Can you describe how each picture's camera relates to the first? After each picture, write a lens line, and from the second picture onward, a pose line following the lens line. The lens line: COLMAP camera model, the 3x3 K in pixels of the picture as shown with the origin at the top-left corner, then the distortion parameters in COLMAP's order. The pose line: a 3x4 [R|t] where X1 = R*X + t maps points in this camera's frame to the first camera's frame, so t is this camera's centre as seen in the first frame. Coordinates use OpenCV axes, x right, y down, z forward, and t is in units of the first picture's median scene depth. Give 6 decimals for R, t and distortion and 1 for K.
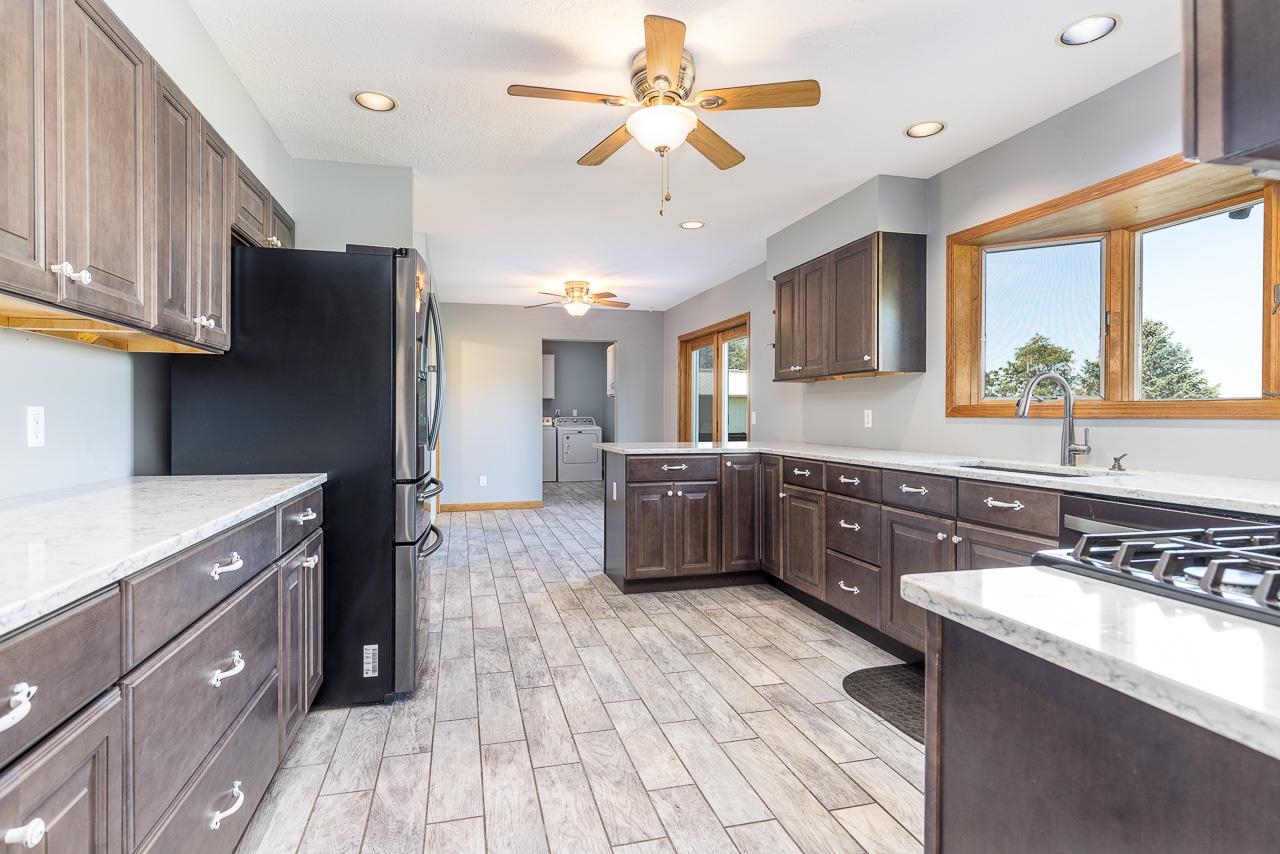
lens RADIAL K [[638.6, 0, 625.2], [0, 638.6, 422.4], [0, 0, 1]] dist [-0.005076, -0.000080]
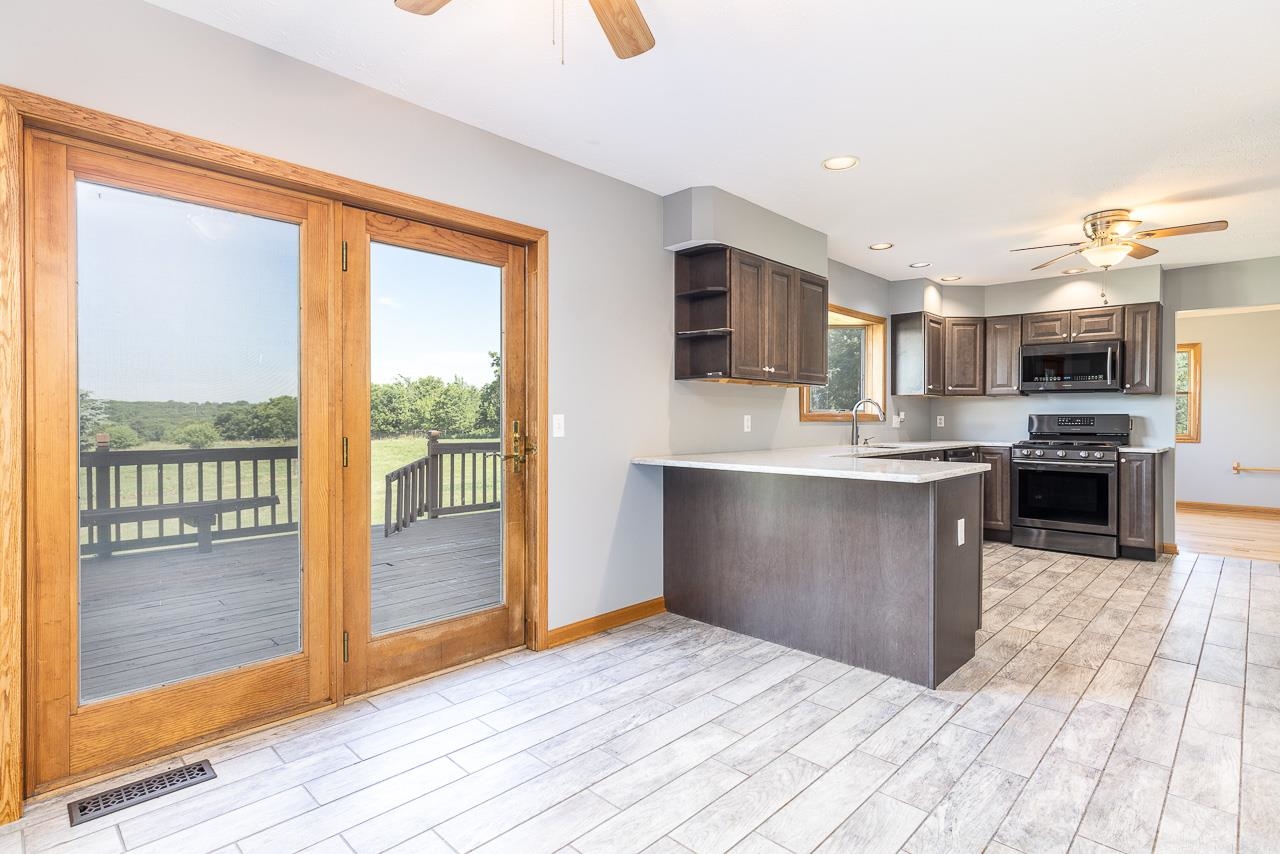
lens RADIAL K [[638.6, 0, 625.2], [0, 638.6, 422.4], [0, 0, 1]] dist [-0.005076, -0.000080]
pose [[-0.509478, -0.006427, 0.860460, -0.698605], [0.008231, 0.999890, 0.012342, -0.035635], [-0.860444, 0.013370, -0.509369, 2.749533]]
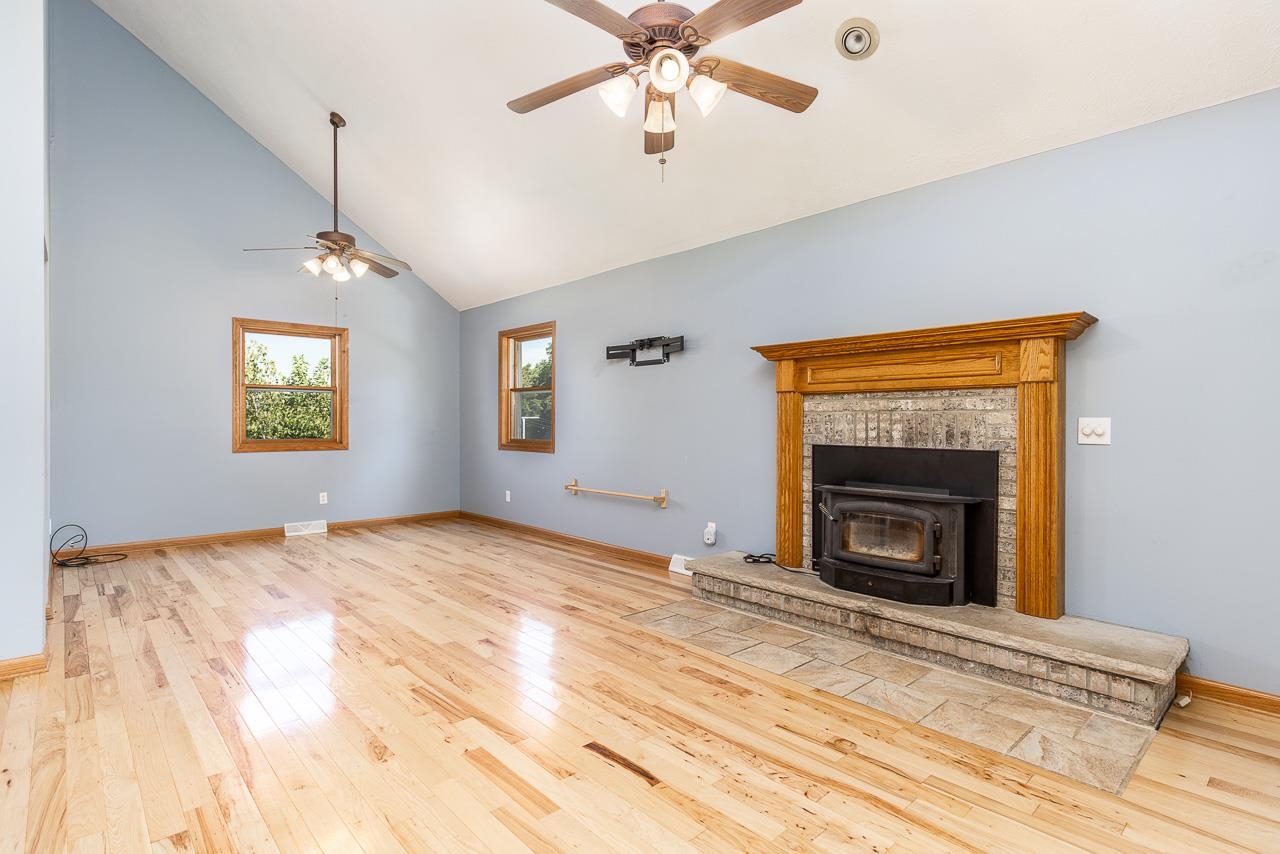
lens RADIAL K [[638.6, 0, 625.2], [0, 638.6, 422.4], [0, 0, 1]] dist [-0.005076, -0.000080]
pose [[-0.450889, -0.000758, 0.892580, -1.677602], [0.008463, 0.999951, 0.005124, 0.002435], [-0.892540, 0.009864, -0.450861, -0.464607]]
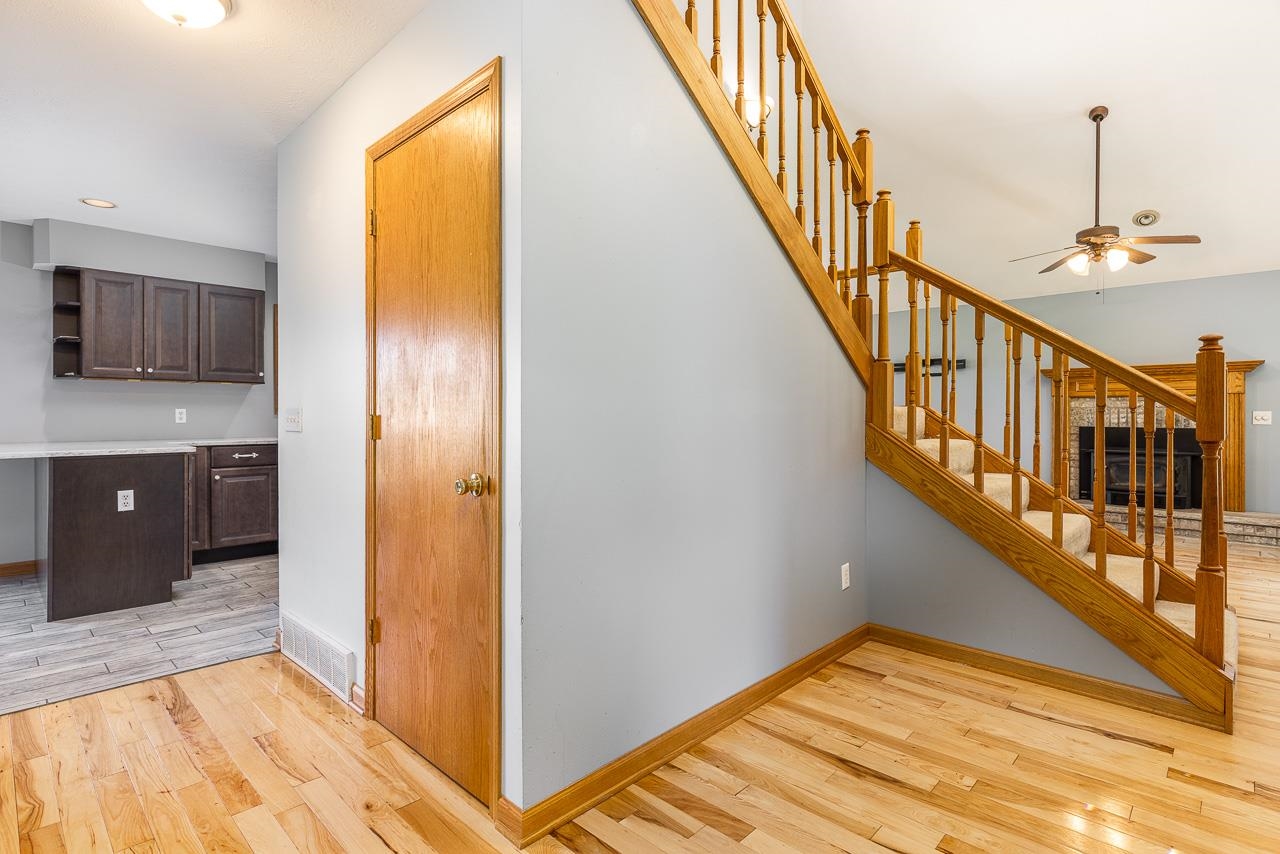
lens RADIAL K [[638.6, 0, 625.2], [0, 638.6, 422.4], [0, 0, 1]] dist [-0.005076, -0.000080]
pose [[-0.512618, -0.008993, 0.858570, -1.824019], [0.008619, 0.999841, 0.015619, -0.008159], [-0.858573, 0.015406, -0.512459, 1.423152]]
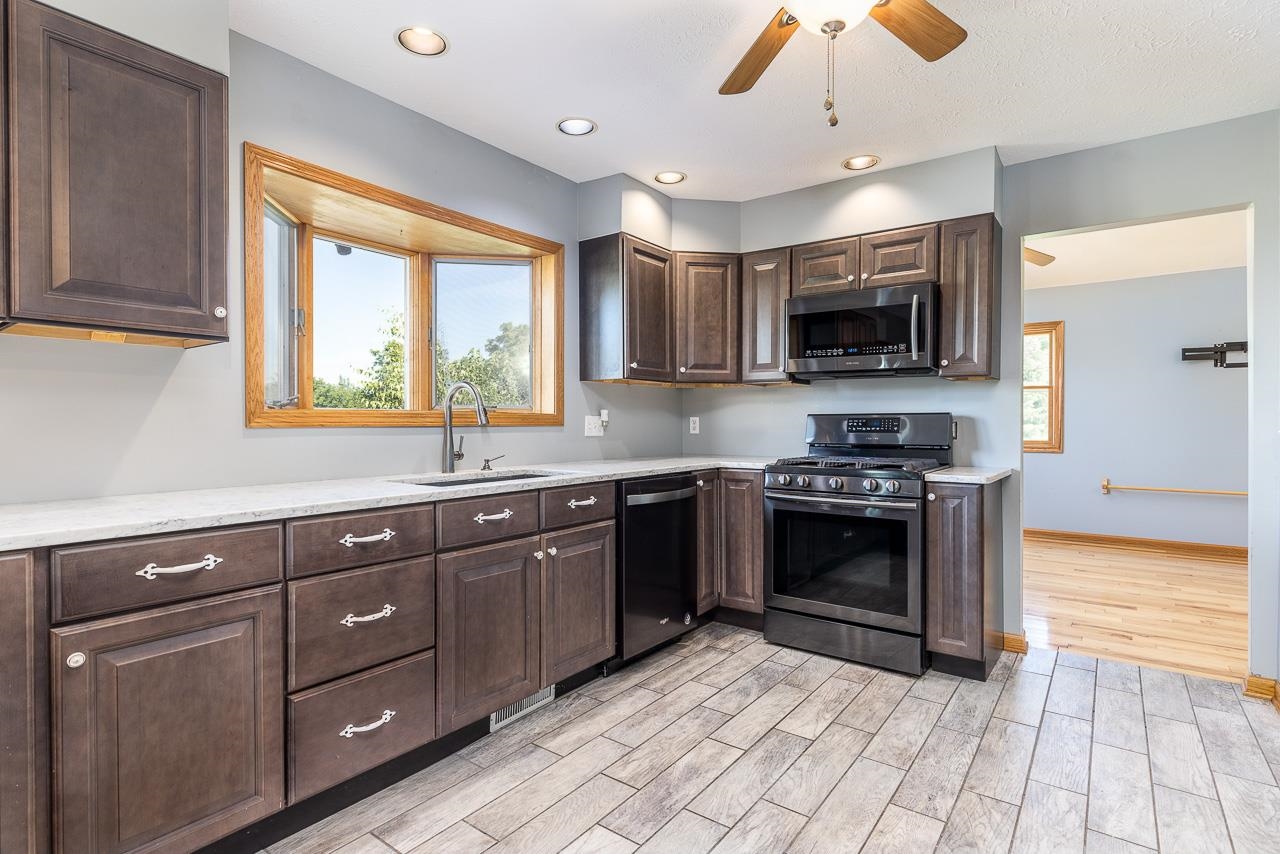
lens RADIAL K [[644.5, 0, 630.9], [0, 644.5, 426.0], [0, 0, 1]] dist [-0.003150, -0.000643]
pose [[-0.624567, -0.005147, 0.780954, -0.312310], [0.009094, 0.999863, 0.013862, -0.019647], [-0.780918, 0.015760, -0.624435, 1.466059]]
